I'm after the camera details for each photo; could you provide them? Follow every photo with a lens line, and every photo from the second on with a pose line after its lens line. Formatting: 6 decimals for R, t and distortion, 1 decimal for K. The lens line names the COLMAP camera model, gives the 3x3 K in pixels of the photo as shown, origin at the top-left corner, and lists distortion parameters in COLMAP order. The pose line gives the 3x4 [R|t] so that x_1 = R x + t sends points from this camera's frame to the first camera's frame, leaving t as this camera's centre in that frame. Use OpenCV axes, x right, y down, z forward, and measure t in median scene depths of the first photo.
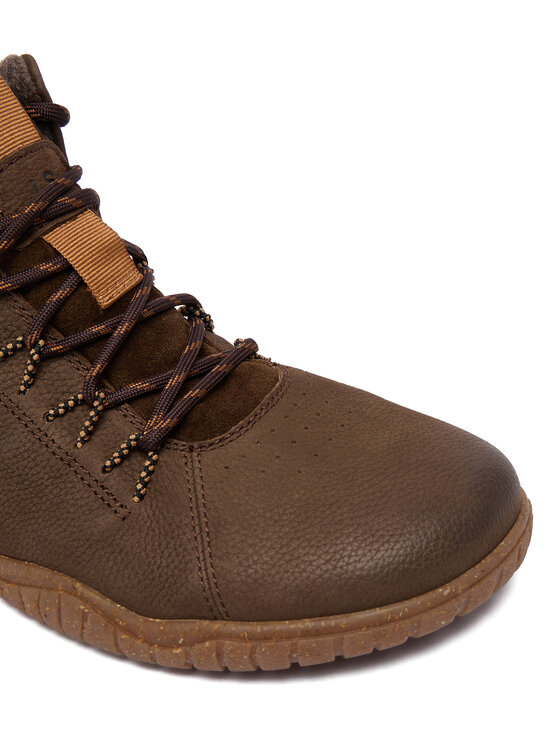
lens RADIAL K [[775.0, 0, 280.0], [0, 775.0, 373.0], [0, 0, 1]] dist [-0.000273, 0.006081]
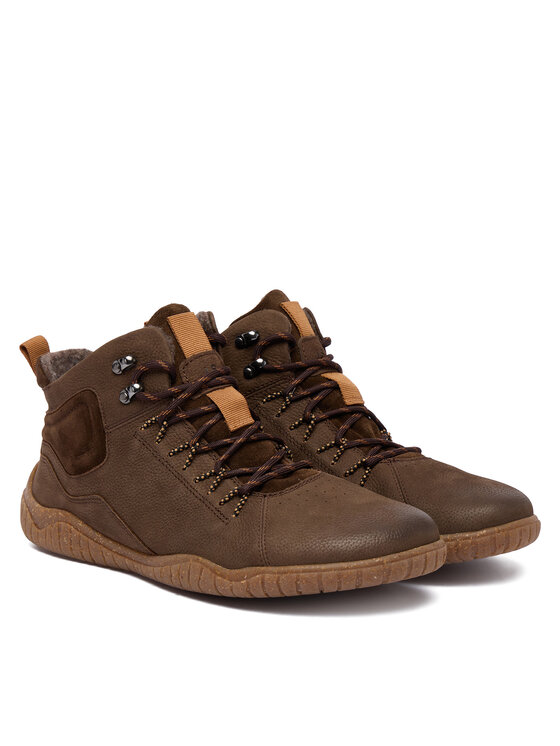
lens RADIAL K [[2006.2, 0, 280.0], [0, 2006.2, 373.0], [0, 0, 1]] dist [-1.758337, 0.026537]
pose [[0.968012, 0.033762, -0.248621, 1.126510], [-0.122485, 0.928397, -0.350823, 1.521971], [0.218974, 0.370053, 0.902835, -3.526470]]
